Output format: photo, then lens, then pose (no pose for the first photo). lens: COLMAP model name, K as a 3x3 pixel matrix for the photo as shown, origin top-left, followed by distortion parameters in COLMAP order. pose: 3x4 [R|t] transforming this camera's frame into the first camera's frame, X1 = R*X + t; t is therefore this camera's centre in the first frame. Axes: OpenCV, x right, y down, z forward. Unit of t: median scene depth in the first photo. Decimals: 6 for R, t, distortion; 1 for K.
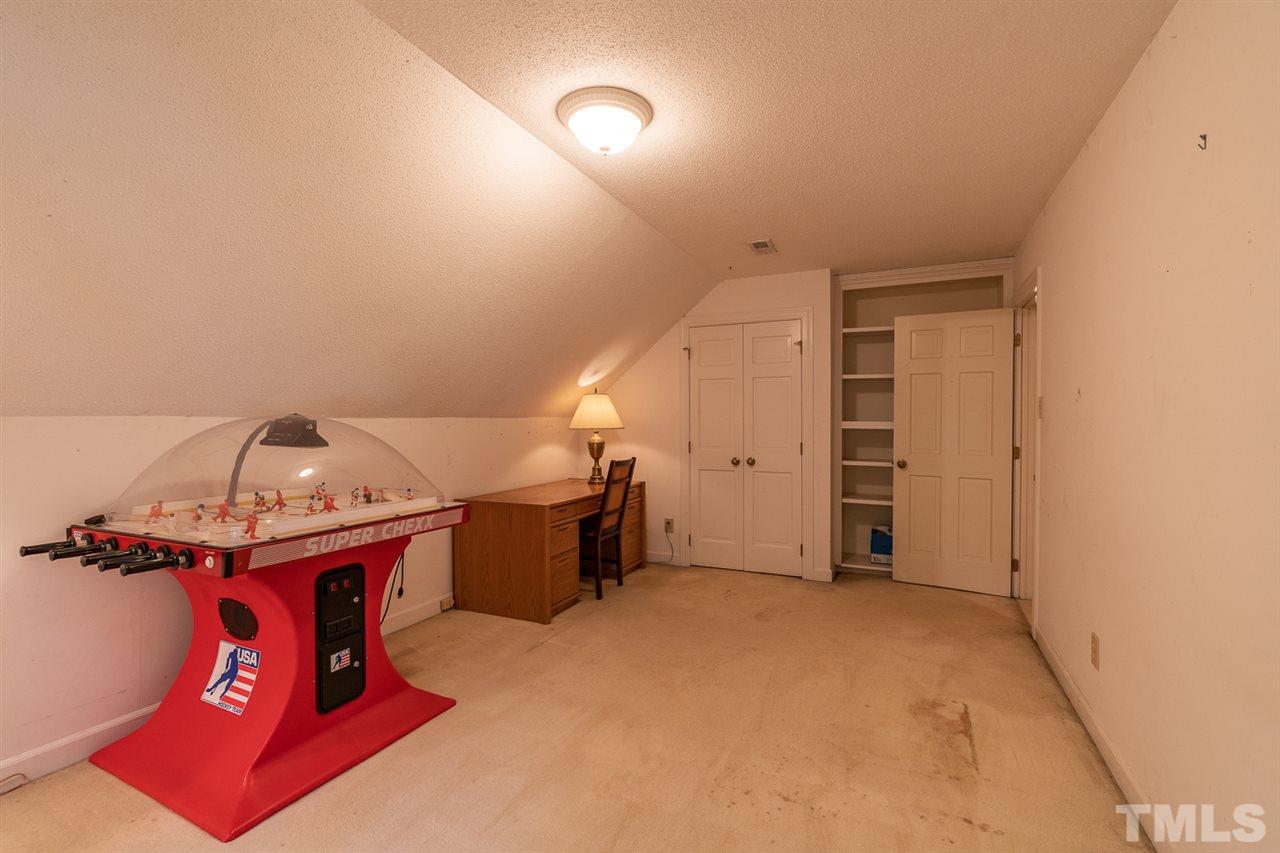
lens RADIAL K [[583.5, 0, 639.3], [0, 583.5, 422.1], [0, 0, 1]] dist [0.027145, 0.000294]
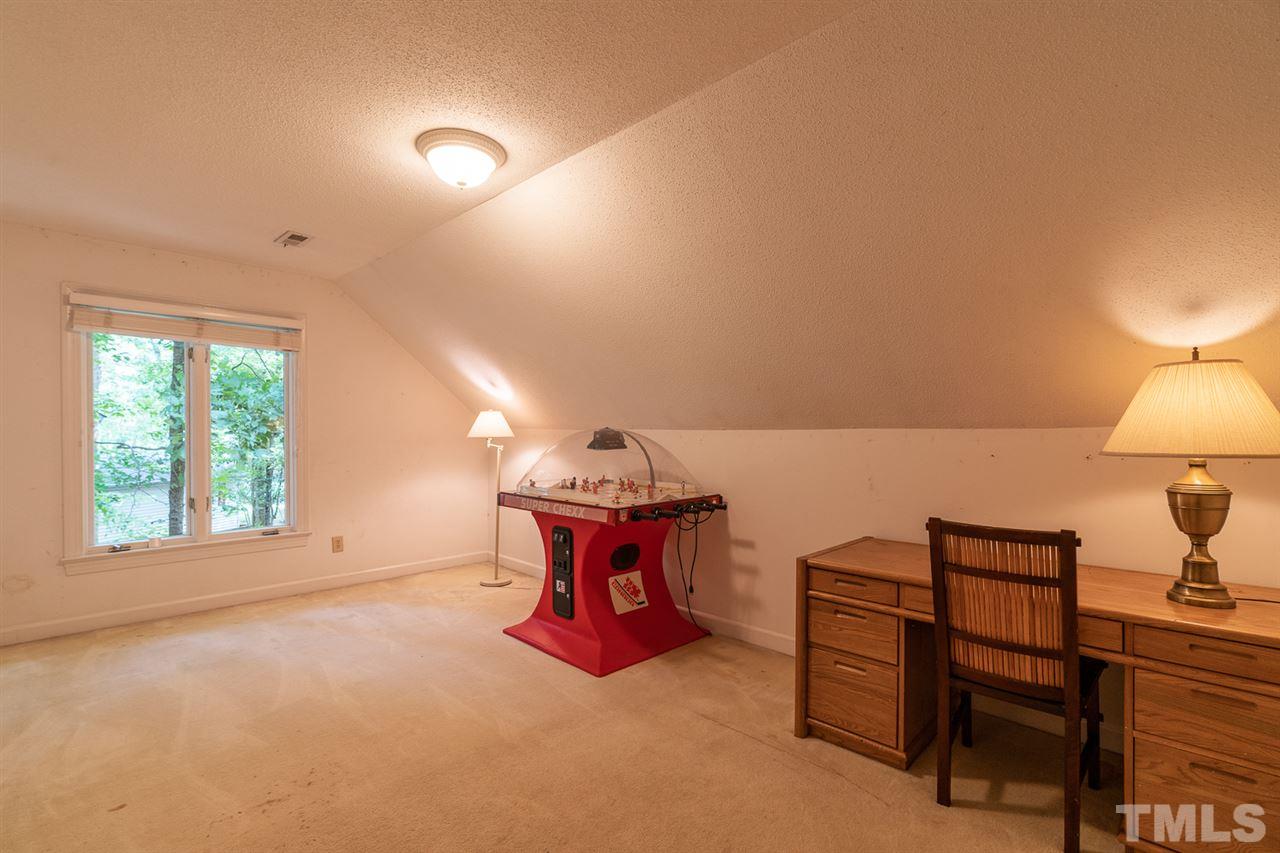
lens RADIAL K [[583.5, 0, 640.8], [0, 583.5, 431.1], [0, 0, 1]] dist [0.027145, 0.000294]
pose [[-0.327647, -0.002501, -0.944797, 0.752790], [-0.005751, 0.999983, -0.000653, -0.003922], [0.944783, 0.005220, -0.327656, 1.461151]]
